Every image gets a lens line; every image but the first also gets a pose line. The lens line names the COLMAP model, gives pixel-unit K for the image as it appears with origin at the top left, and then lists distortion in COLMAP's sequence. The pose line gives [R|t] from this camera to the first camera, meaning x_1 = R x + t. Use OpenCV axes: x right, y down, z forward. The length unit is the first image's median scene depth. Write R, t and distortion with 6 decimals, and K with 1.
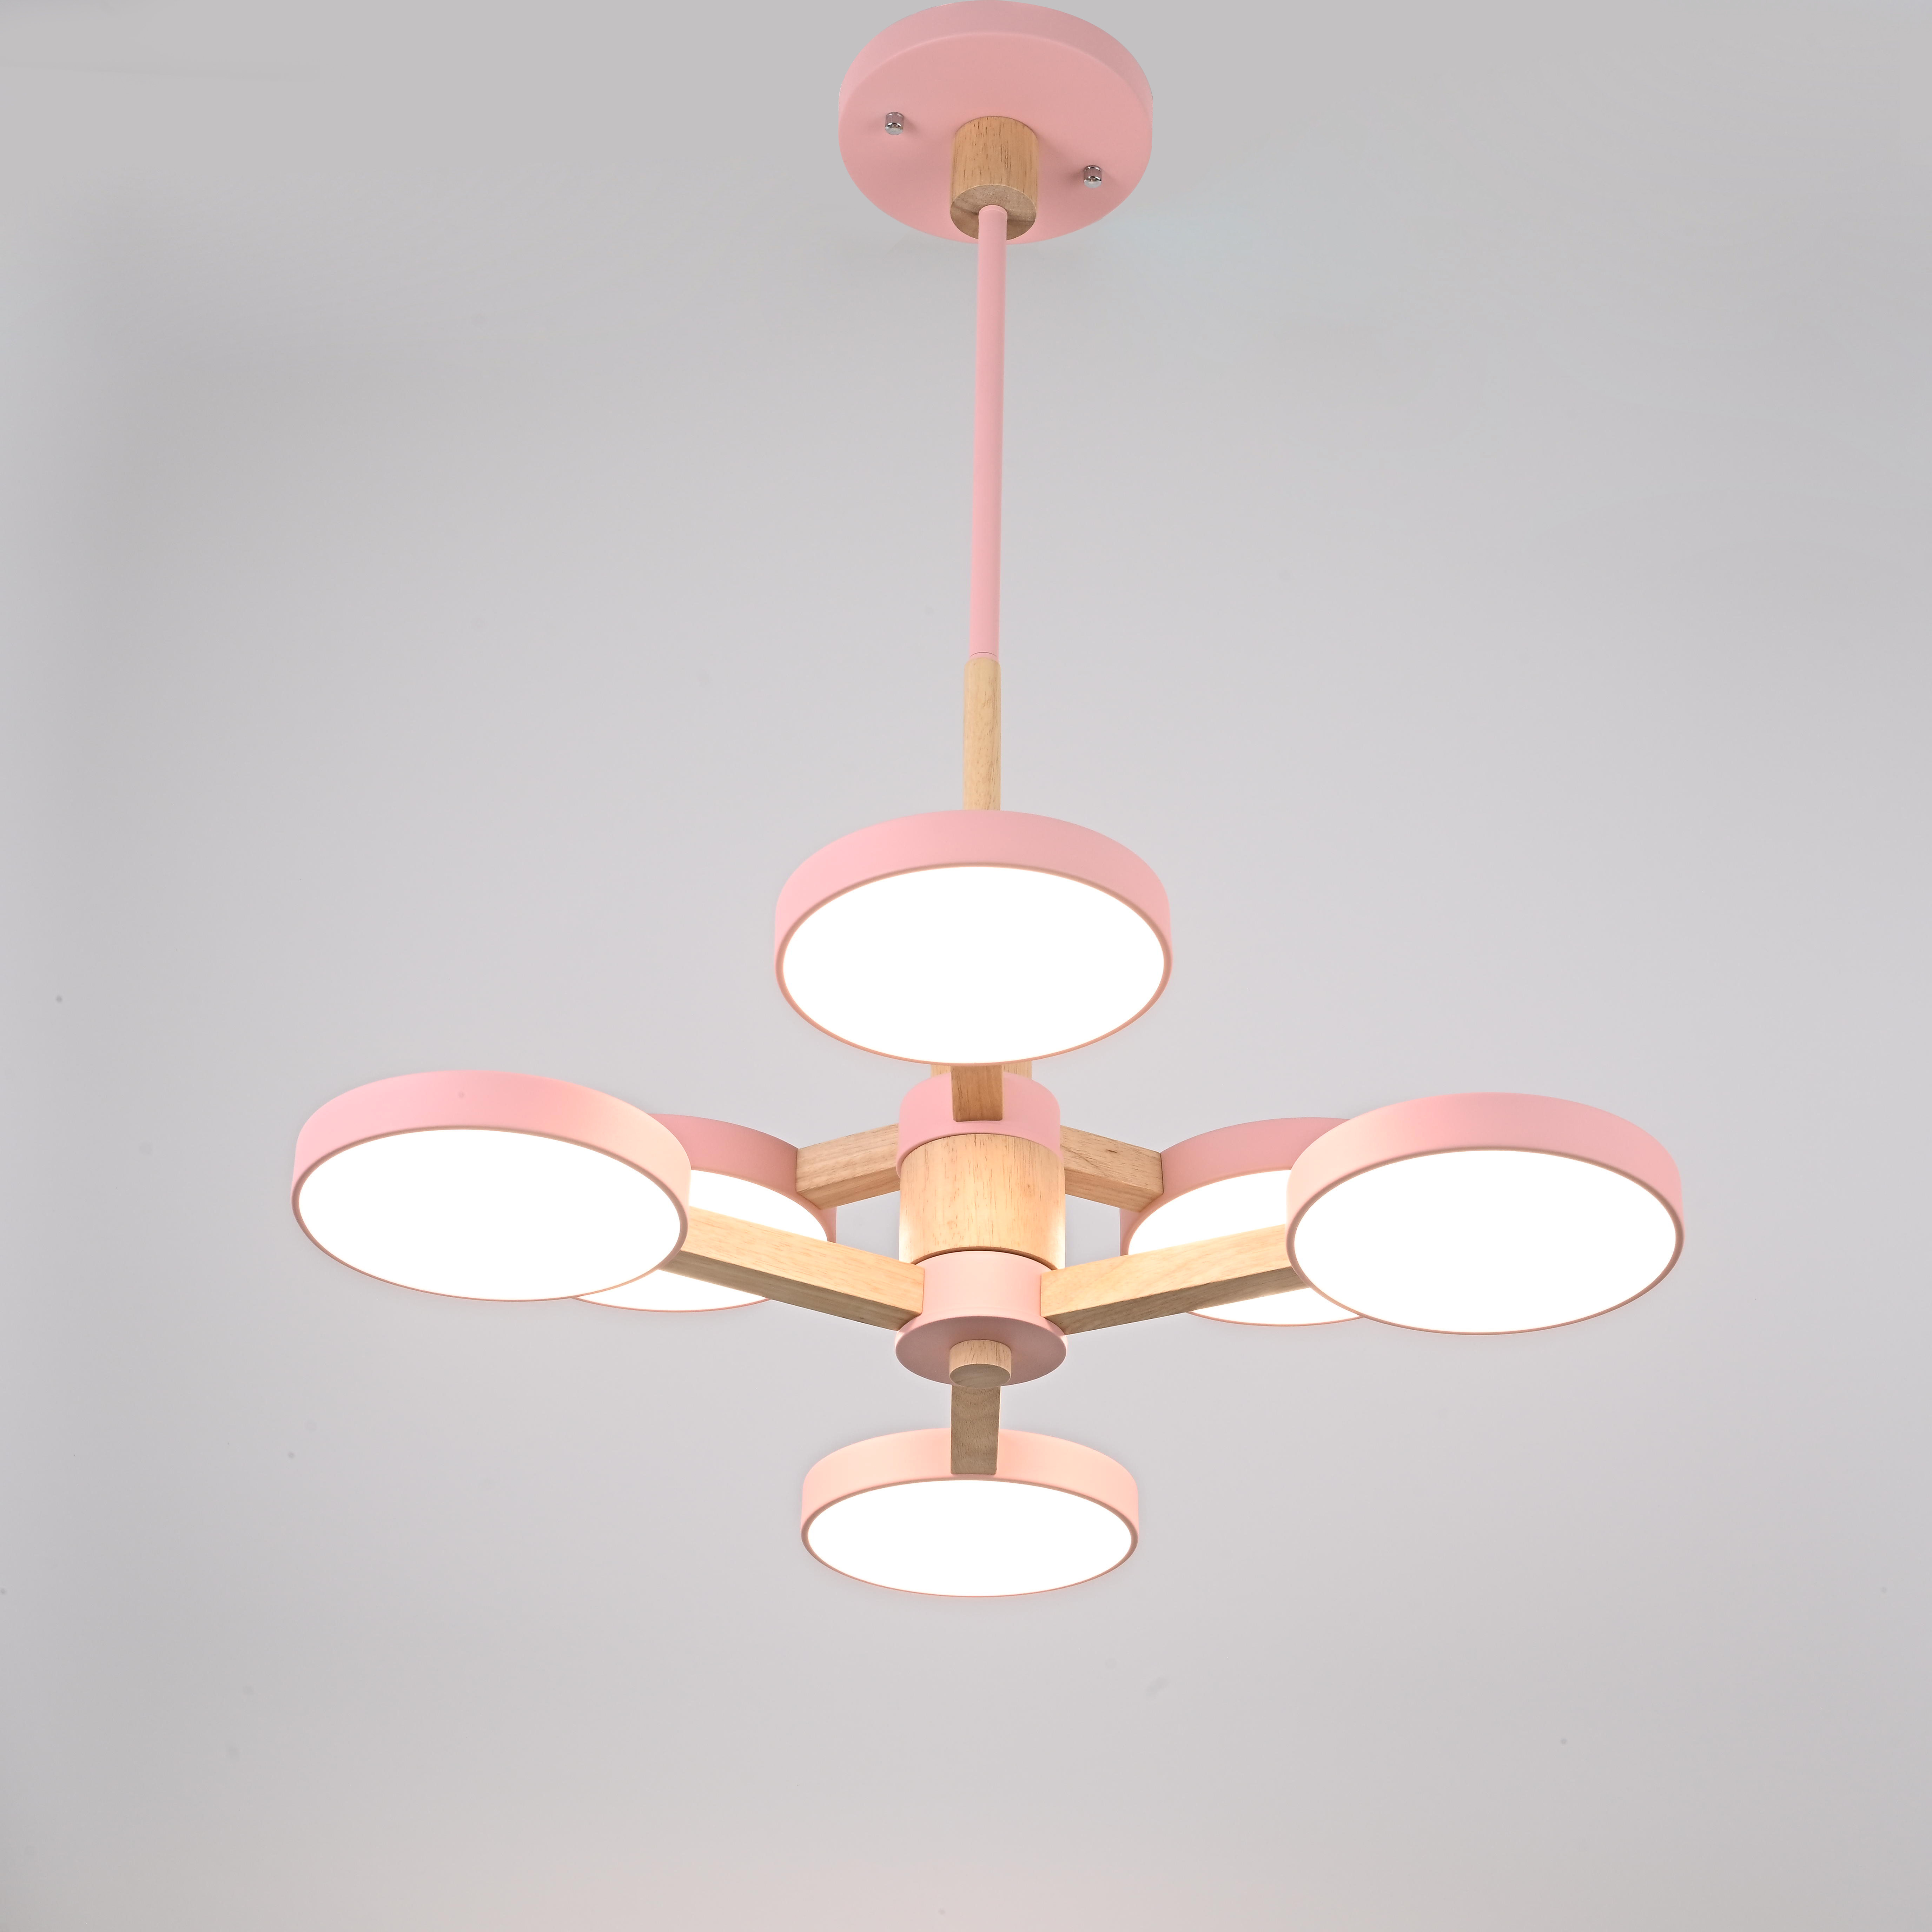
lens RADIAL K [[4174.1, 0, 966.0], [0, 4174.1, 966.0], [0, 0, 1]] dist [-0.017608, 0.262177]
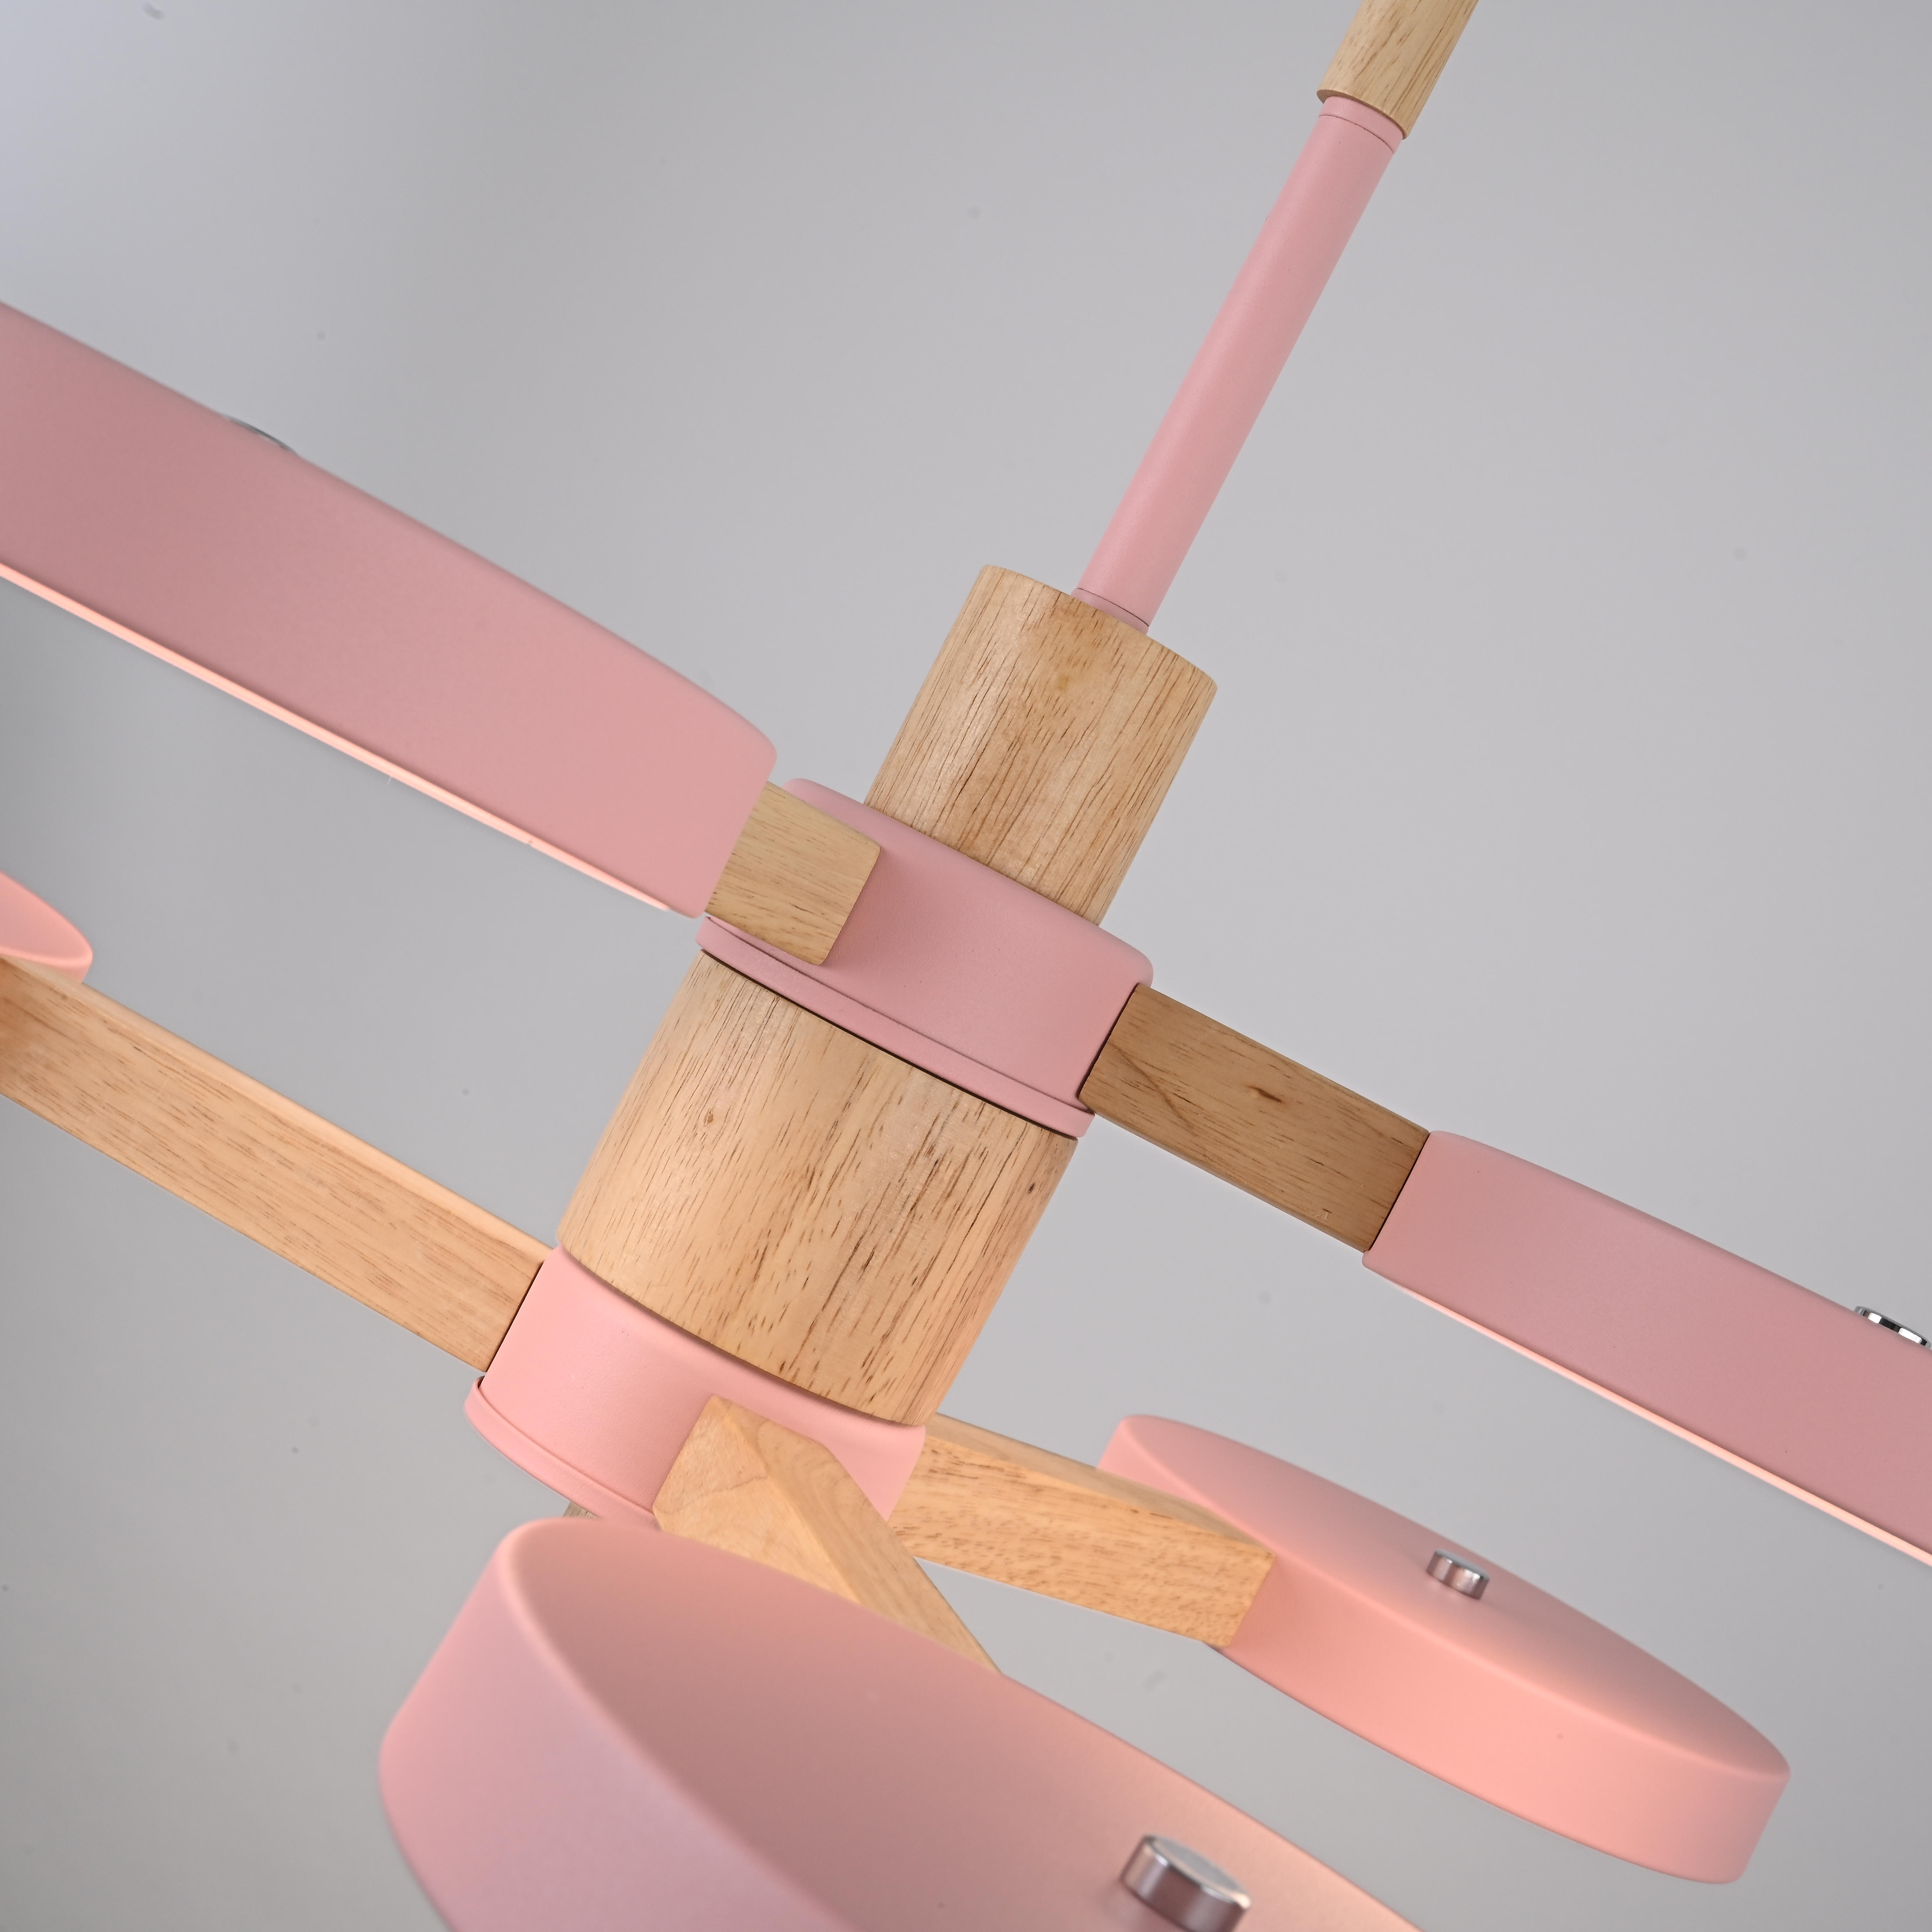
lens RADIAL K [[3394.6, 0, 1033.8], [0, 3394.6, 1023.8], [0, 0, 1]] dist [-0.017194, -0.202285]
pose [[0.639319, 0.327117, -0.695892, 0.224903], [-0.085741, 0.929683, 0.358244, -0.064424], [0.764147, -0.169365, 0.622411, 0.804124]]
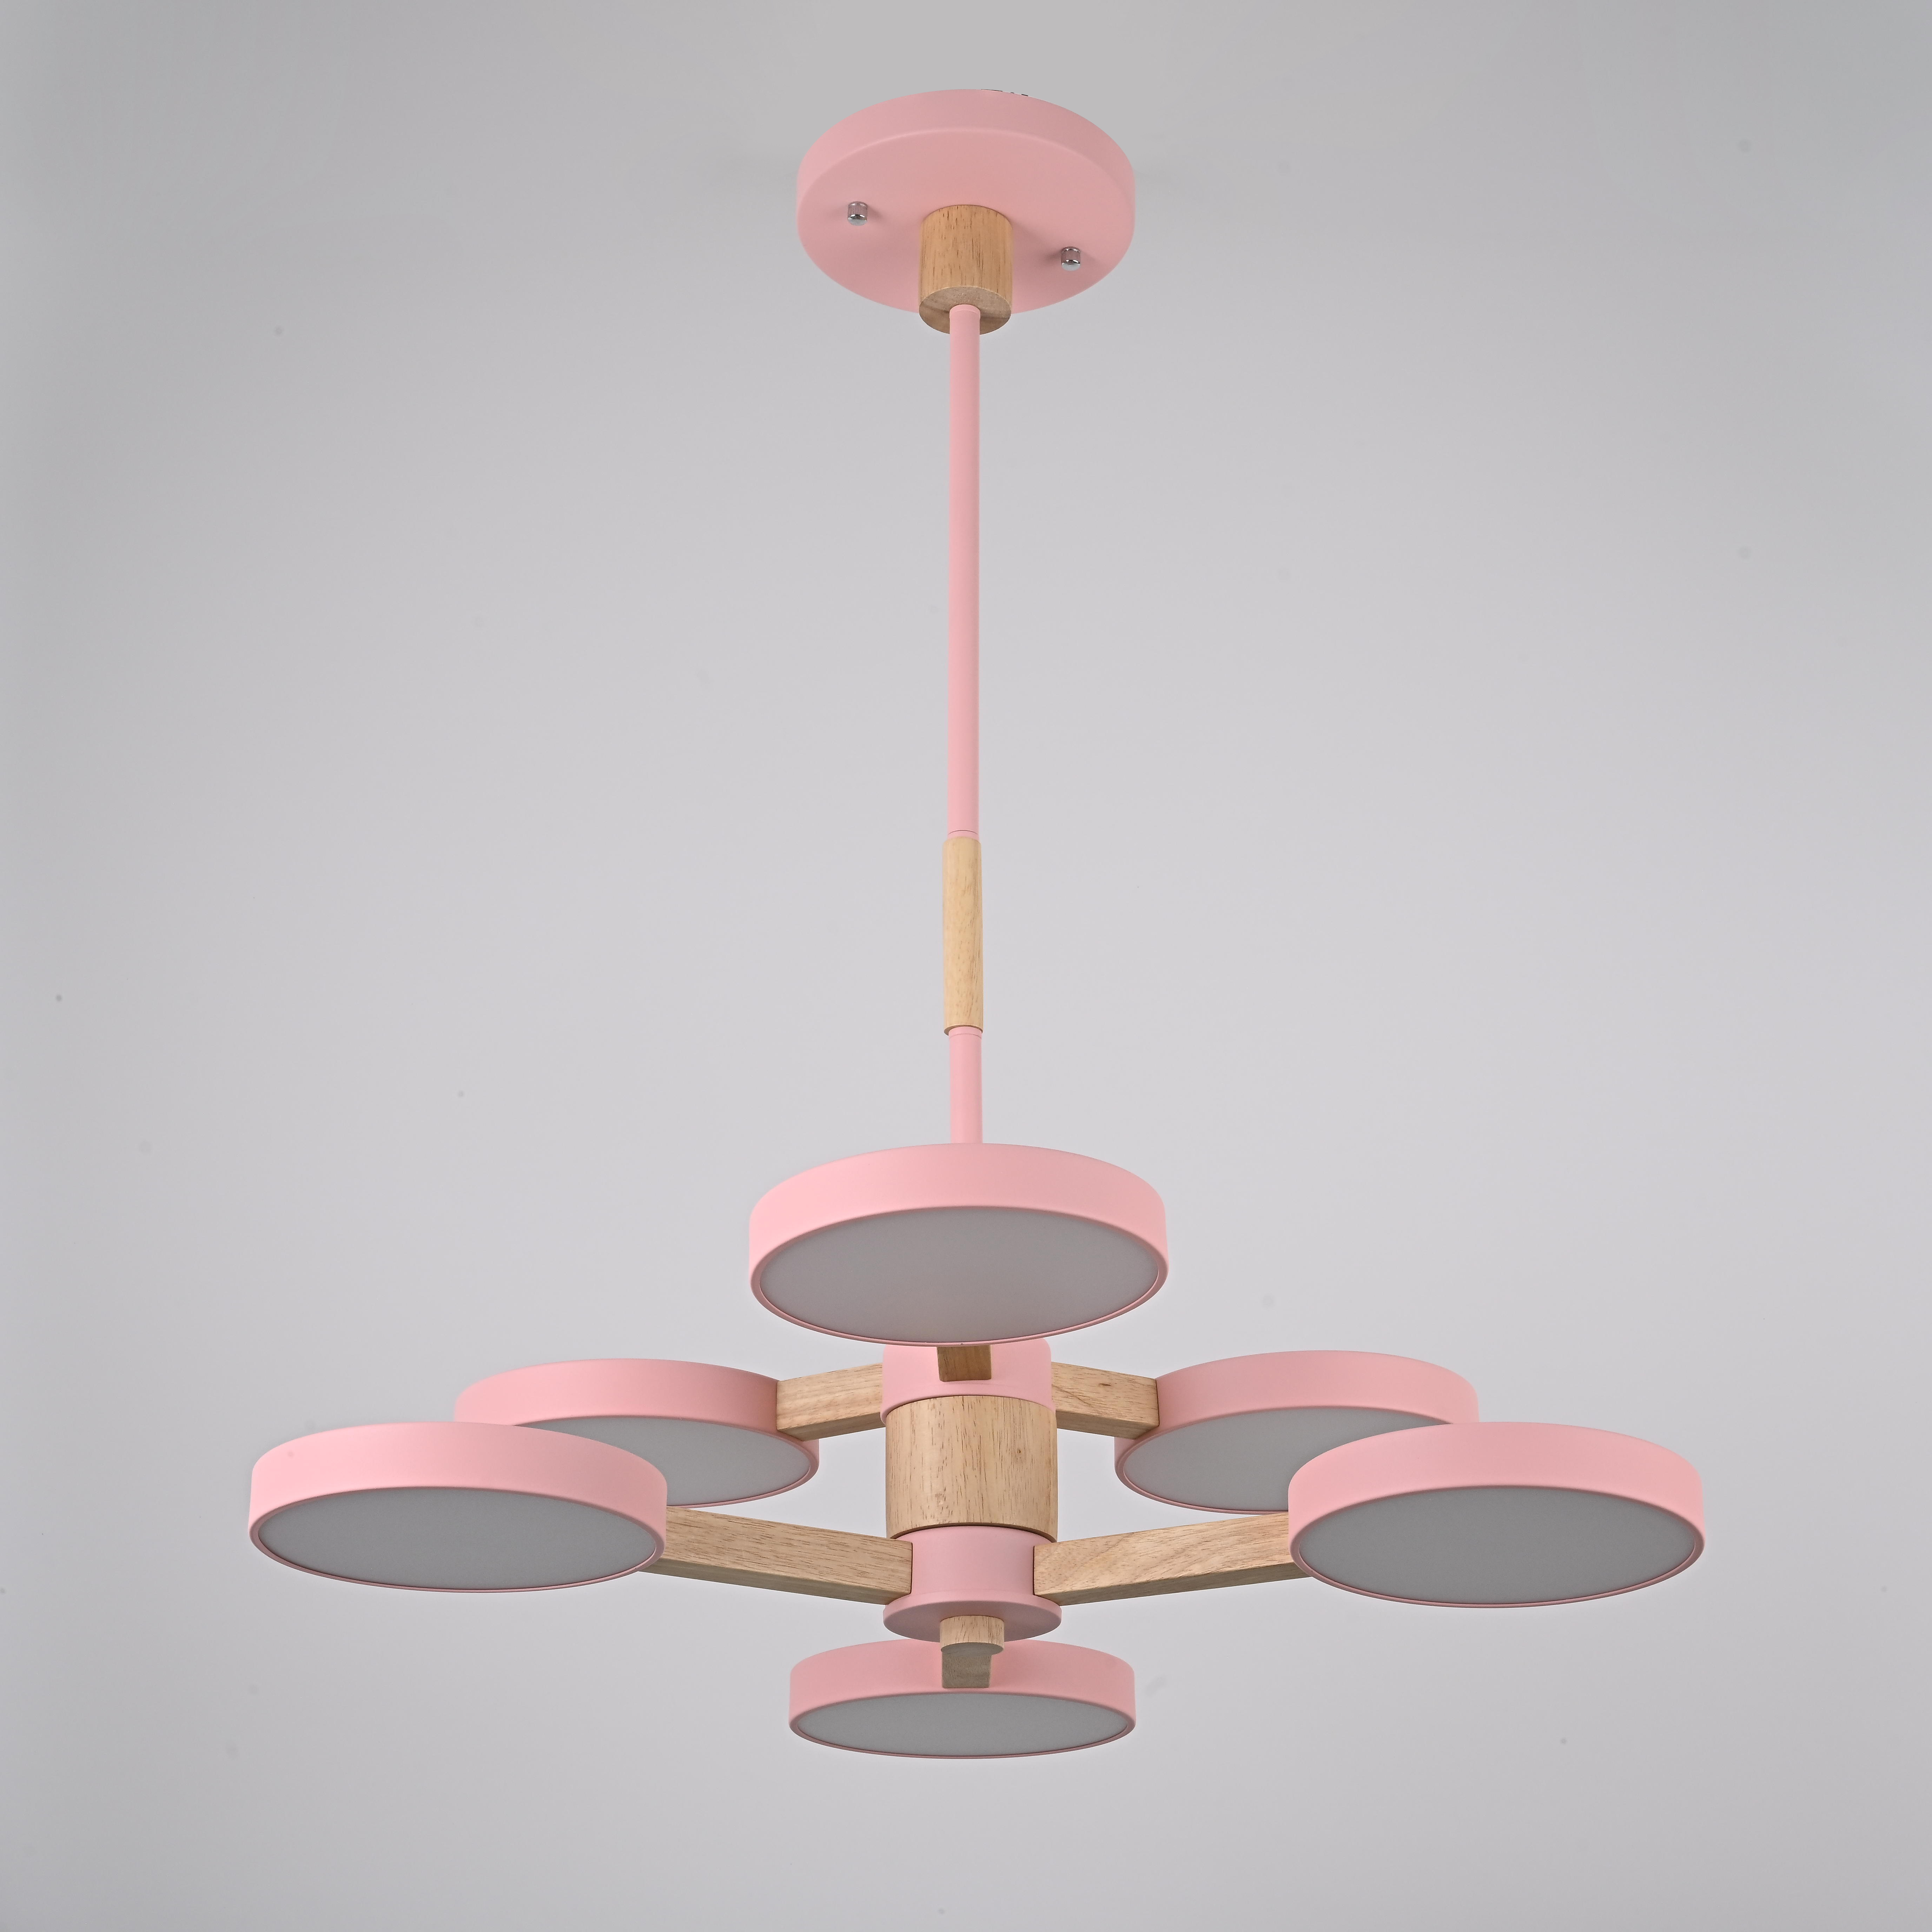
lens RADIAL K [[4174.1, 0, 966.0], [0, 4174.1, 966.0], [0, 0, 1]] dist [-0.017608, 0.262177]
pose [[0.999858, -0.016550, 0.003130, 0.001540], [0.016037, 0.992200, 0.123618, -0.170115], [-0.005151, -0.123550, 0.992325, 0.061002]]
